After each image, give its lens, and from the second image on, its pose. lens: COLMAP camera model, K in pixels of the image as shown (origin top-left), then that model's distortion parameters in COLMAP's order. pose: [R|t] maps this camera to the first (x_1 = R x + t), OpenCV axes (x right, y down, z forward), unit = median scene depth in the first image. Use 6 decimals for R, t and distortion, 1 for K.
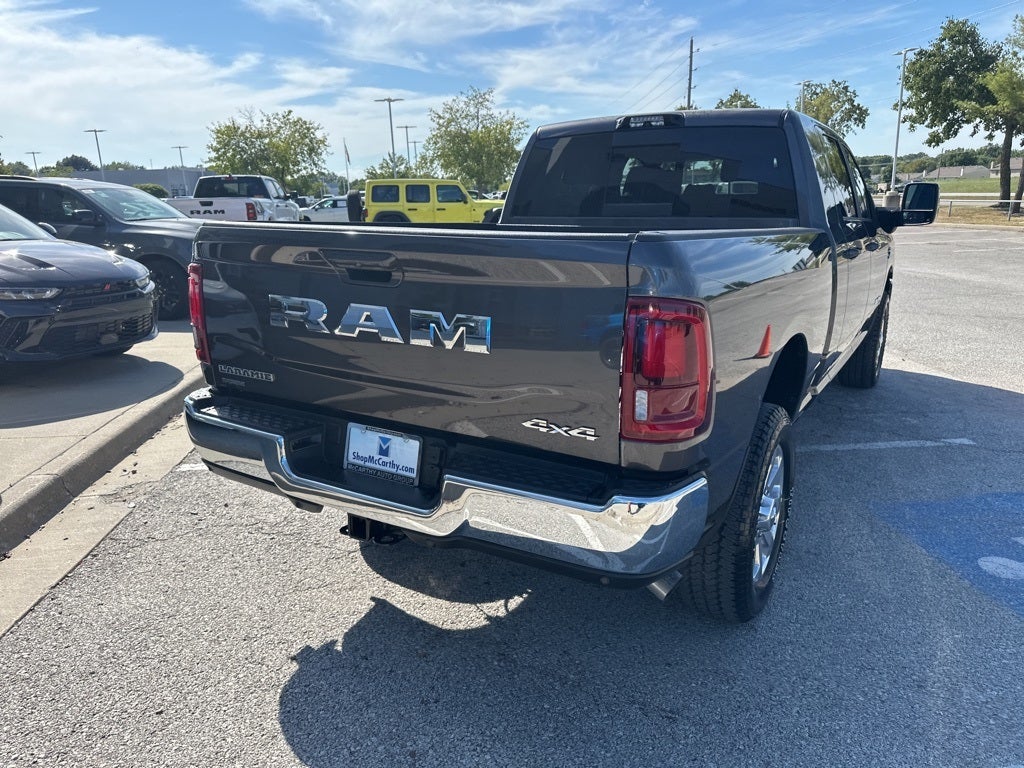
lens RADIAL K [[724.4, 0, 512.0], [0, 724.4, 384.0], [0, 0, 1]] dist [0.028820, -0.037980]
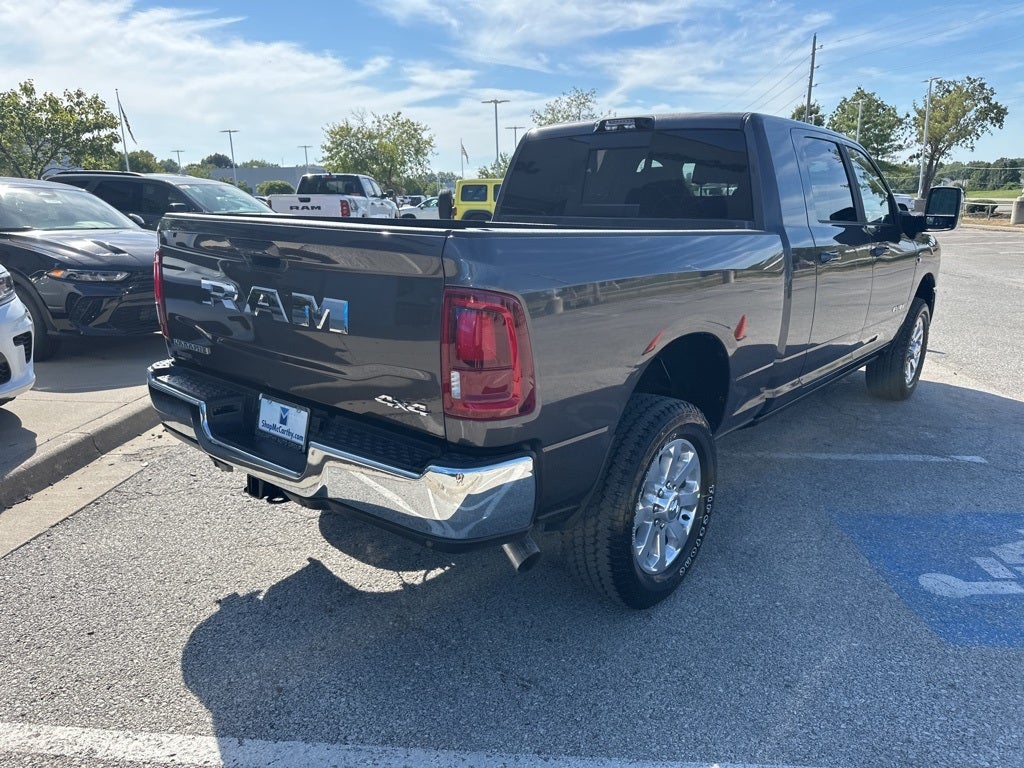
lens RADIAL K [[721.6, 0, 507.6], [0, 721.6, 377.1], [0, 0, 1]] dist [0.040126, -0.053121]
pose [[0.988062, 0.048479, -0.146227, 0.223523], [-0.049657, 0.998757, -0.004415, 0.009650], [0.145831, 0.011624, 0.989241, -0.039136]]
